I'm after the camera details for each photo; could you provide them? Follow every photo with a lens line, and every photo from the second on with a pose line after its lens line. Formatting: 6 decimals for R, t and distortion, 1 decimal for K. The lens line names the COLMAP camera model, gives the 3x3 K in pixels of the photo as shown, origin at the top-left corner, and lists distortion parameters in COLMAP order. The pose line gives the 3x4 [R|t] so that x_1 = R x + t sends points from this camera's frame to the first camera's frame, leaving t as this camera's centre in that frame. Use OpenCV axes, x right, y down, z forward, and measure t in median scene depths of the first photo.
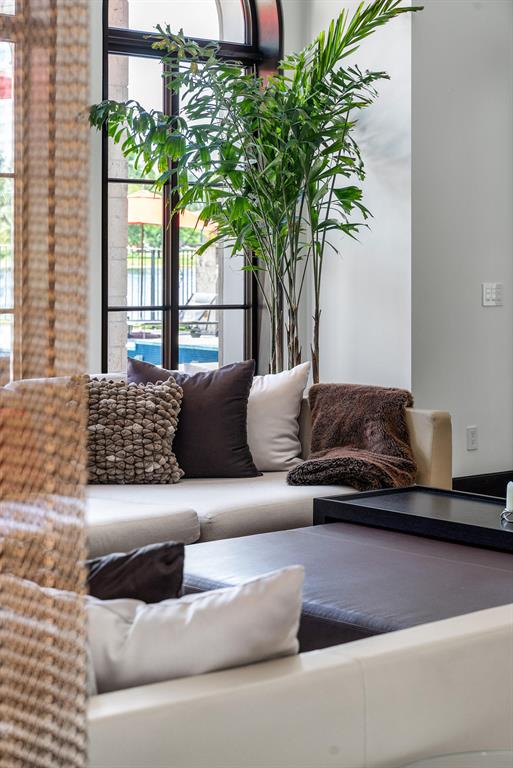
lens RADIAL K [[1587.9, 0, 256.5], [0, 1587.9, 384.0], [0, 0, 1]] dist [-0.298393, 0.158946]
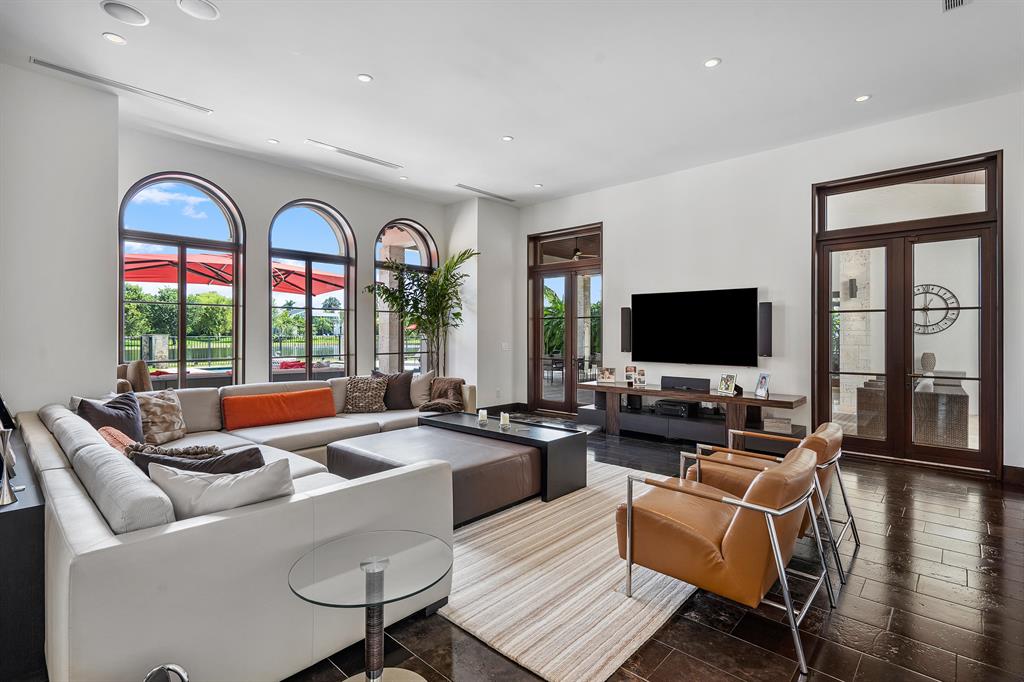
lens RADIAL K [[481.8, 0, 512.0], [0, 481.8, 341.0], [0, 0, 1]] dist [0.000243, 0.000069]
pose [[0.996876, -0.019603, 0.076507, 0.096880], [0.024930, 0.997285, -0.069296, -0.001205], [-0.074941, 0.070987, 0.994658, 0.066781]]
